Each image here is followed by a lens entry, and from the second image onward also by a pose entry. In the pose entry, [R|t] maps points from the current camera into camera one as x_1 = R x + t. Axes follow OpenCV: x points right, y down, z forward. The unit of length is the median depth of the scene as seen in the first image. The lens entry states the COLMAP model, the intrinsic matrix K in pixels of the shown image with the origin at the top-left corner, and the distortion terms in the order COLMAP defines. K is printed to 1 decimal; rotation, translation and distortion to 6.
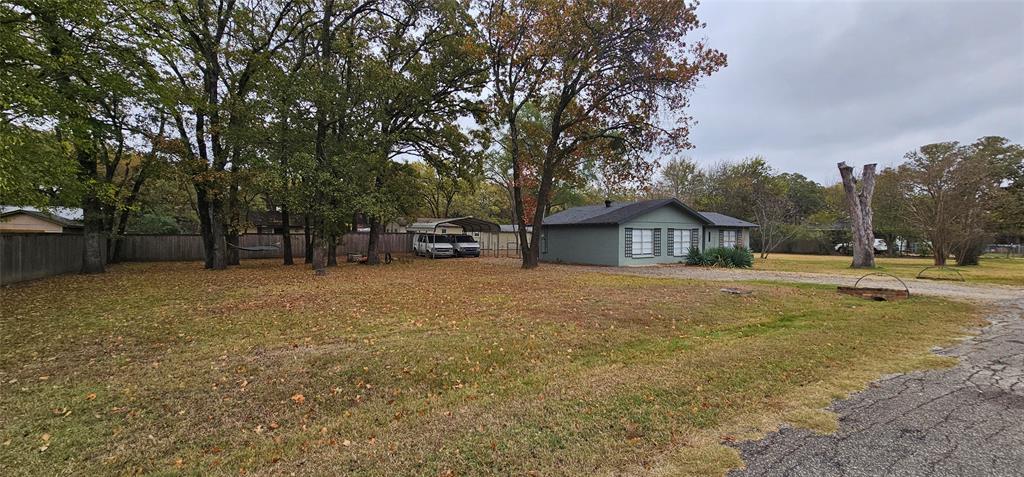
lens RADIAL K [[418.4, 0, 508.6], [0, 418.4, 239.5], [0, 0, 1]] dist [-0.003503, 0.001034]
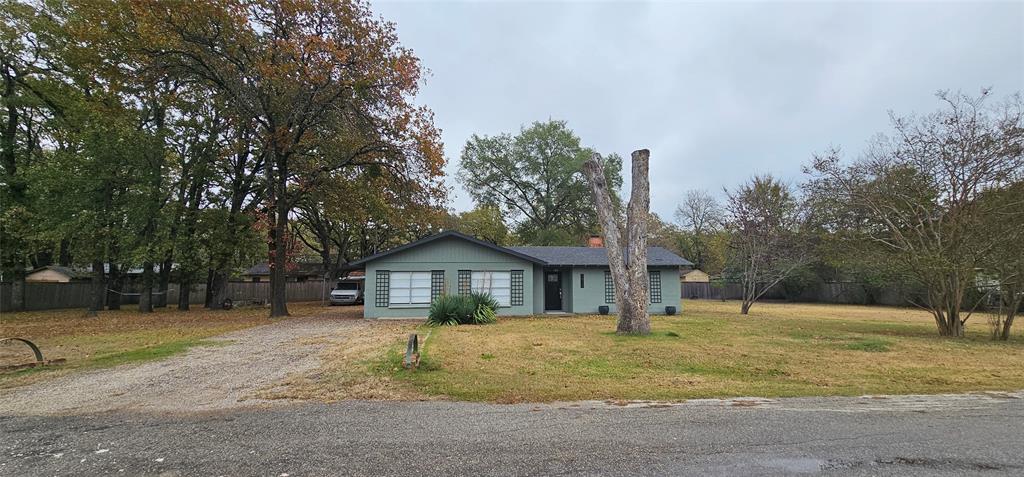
lens RADIAL K [[418.4, 0, 508.3], [0, 418.4, 240.6], [0, 0, 1]] dist [-0.003503, 0.001034]
pose [[0.905878, -0.050001, -0.420577, 0.742502], [0.002746, 0.993680, -0.112219, 0.005639], [0.423530, 0.100501, 0.900290, 0.324880]]
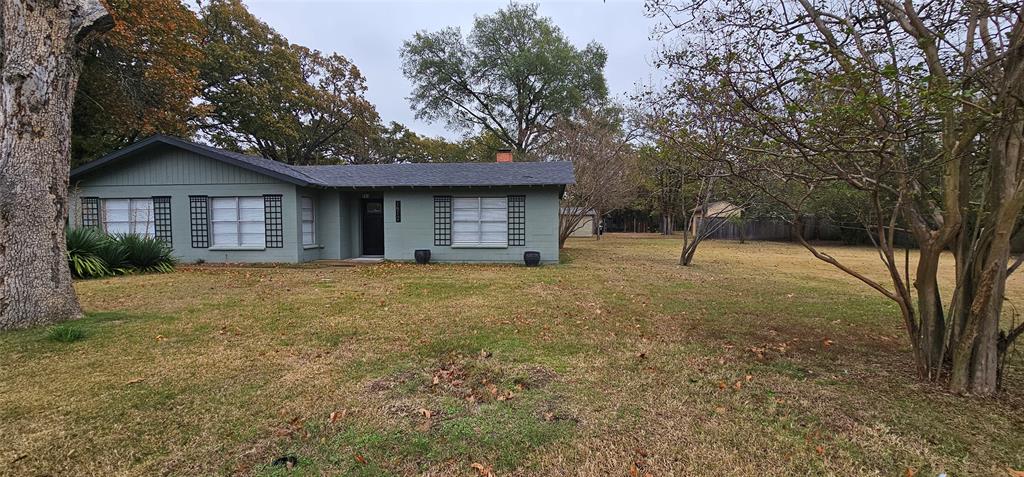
lens RADIAL K [[418.4, 0, 507.9], [0, 418.4, 239.5], [0, 0, 1]] dist [-0.003503, 0.001034]
pose [[0.806832, 0.016618, -0.590547, 0.946384], [0.002309, 0.999508, 0.031280, 0.011661], [0.590777, -0.026601, 0.806397, 0.768297]]
